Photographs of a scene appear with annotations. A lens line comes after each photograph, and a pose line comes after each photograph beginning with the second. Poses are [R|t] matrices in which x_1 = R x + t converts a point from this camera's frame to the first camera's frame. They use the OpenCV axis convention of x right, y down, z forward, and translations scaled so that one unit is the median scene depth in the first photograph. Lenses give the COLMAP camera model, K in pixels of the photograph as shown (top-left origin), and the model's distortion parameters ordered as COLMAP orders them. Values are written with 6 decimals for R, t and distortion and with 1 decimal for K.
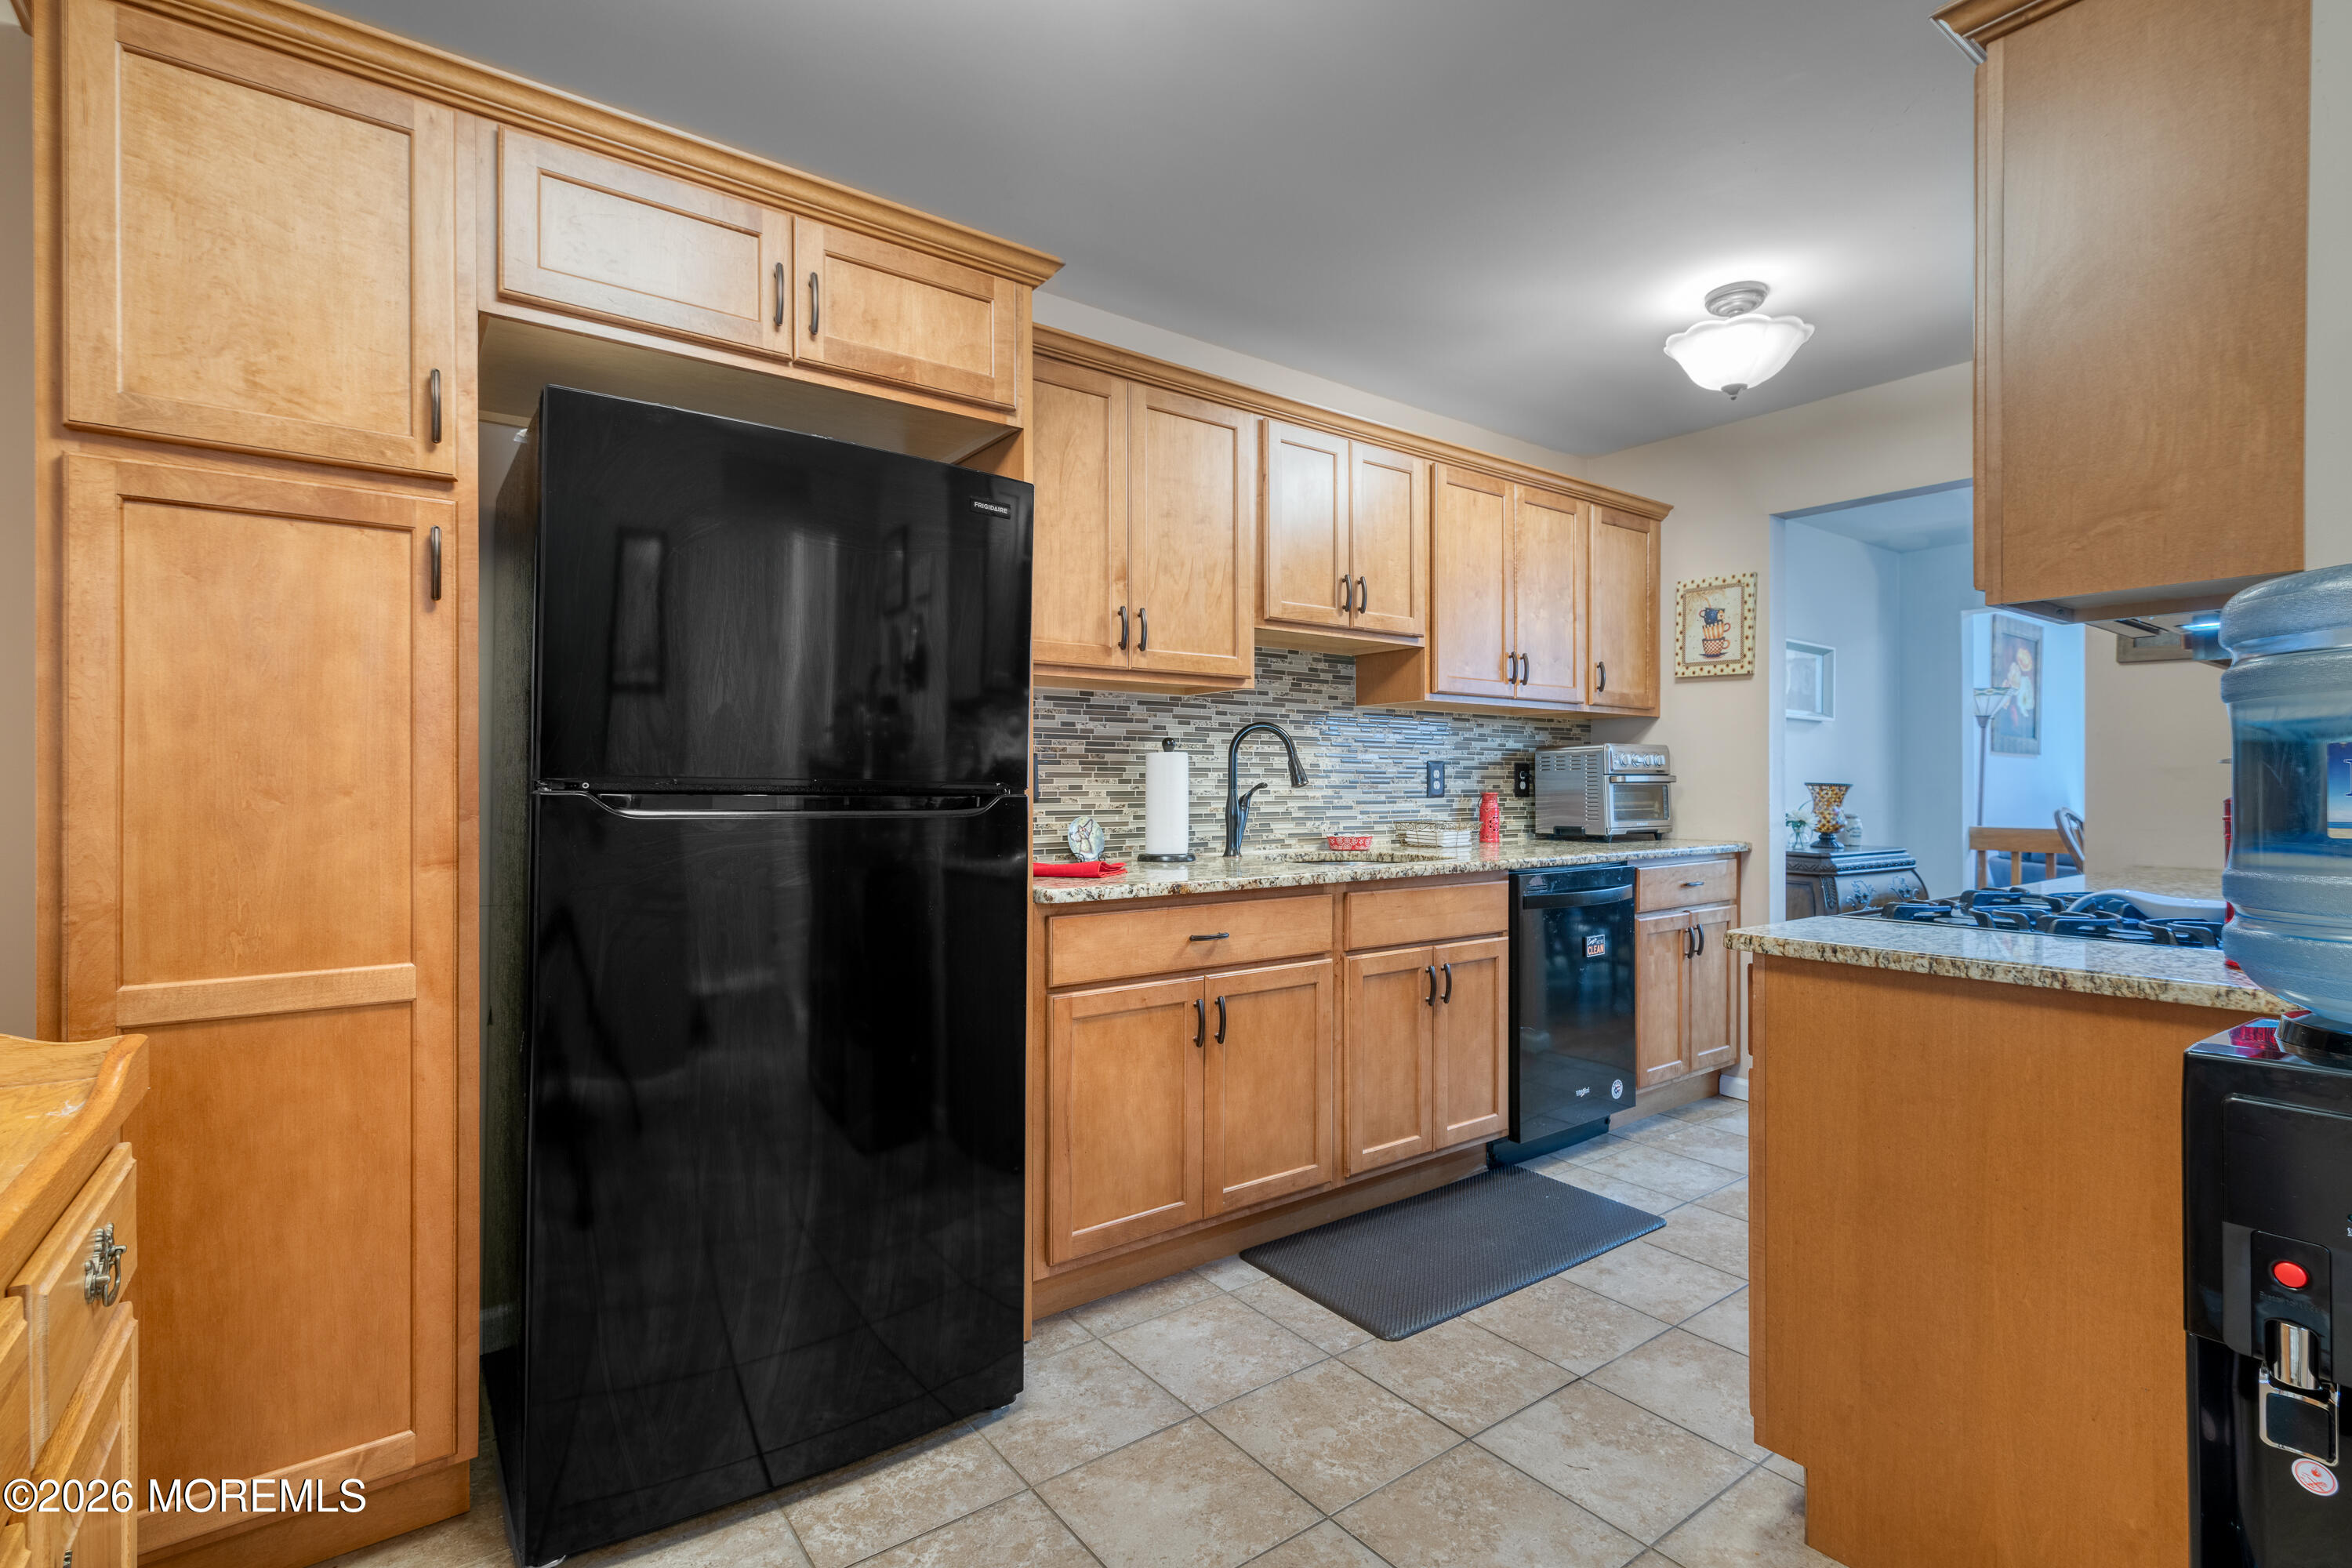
lens RADIAL K [[1089.5, 0, 1175.5], [0, 1089.5, 785.4], [0, 0, 1]] dist [-0.000889, 0.001057]
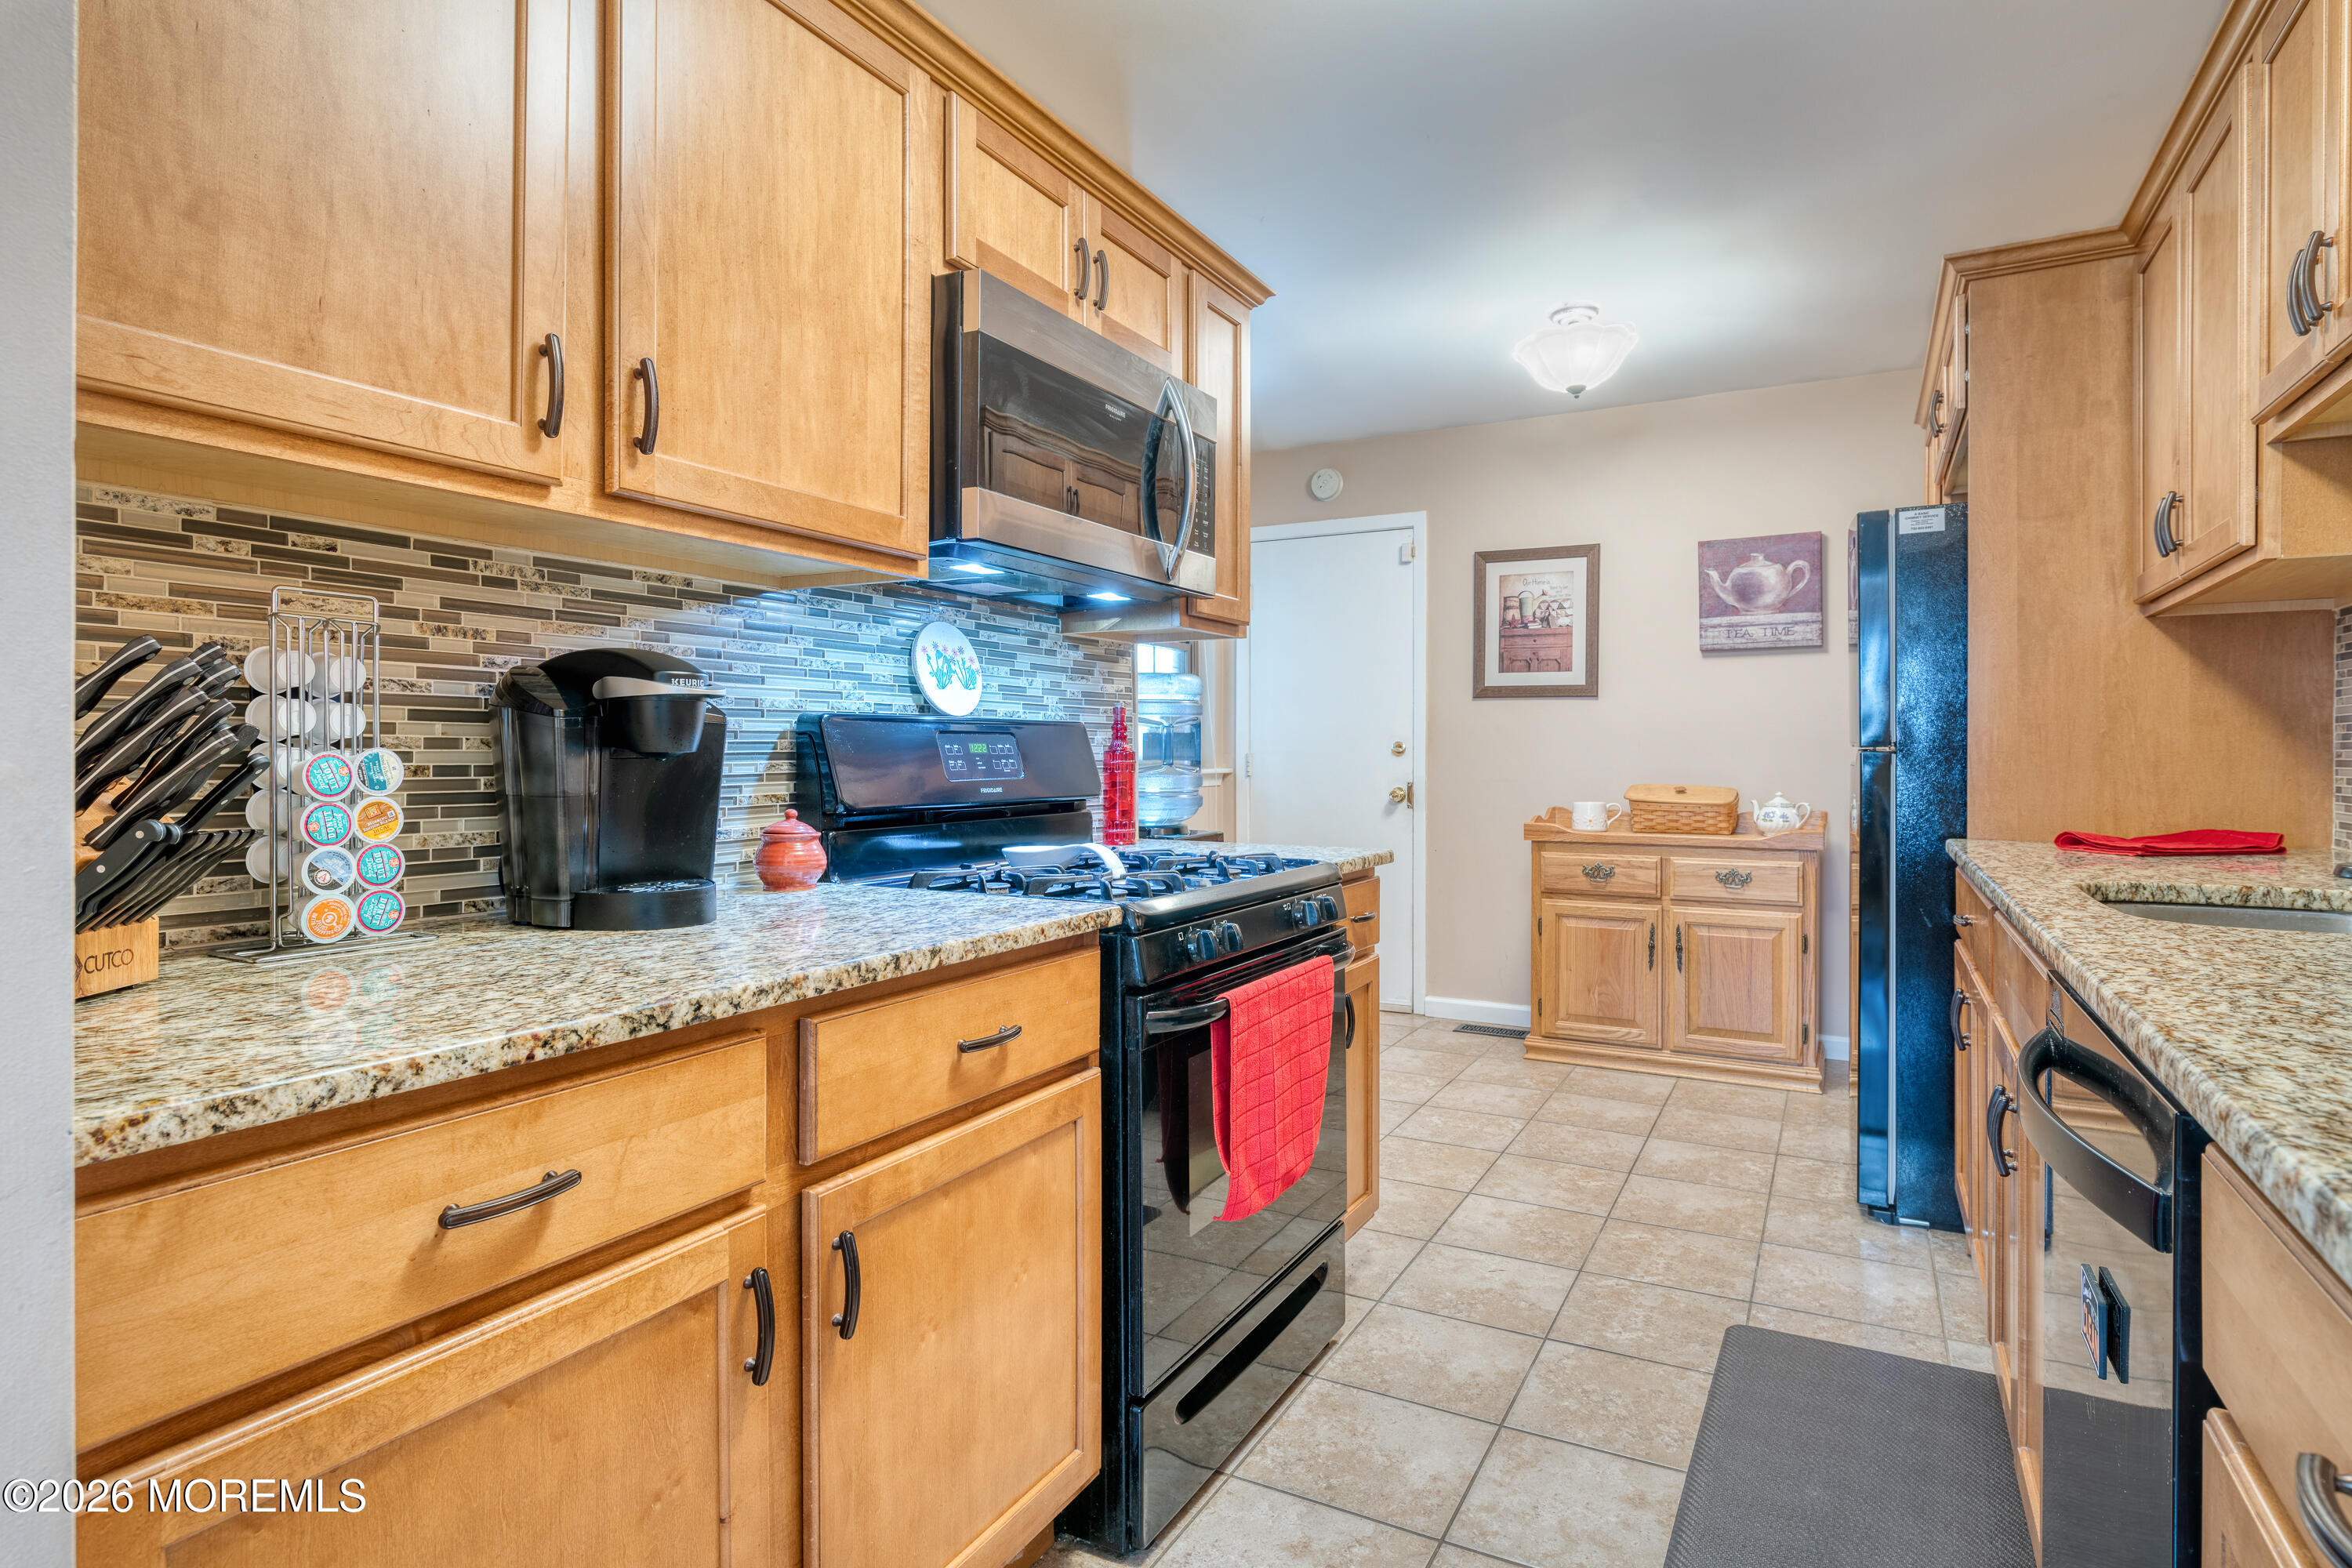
lens RADIAL K [[1215.2, 0, 1179.1], [0, 1215.2, 766.9], [0, 0, 1]] dist [-0.000062, -0.000022]
pose [[-0.910880, 0.004566, -0.412646, 1.199803], [0.002100, 0.999977, 0.006430, 0.019661], [0.412666, 0.004991, -0.910869, 1.983426]]
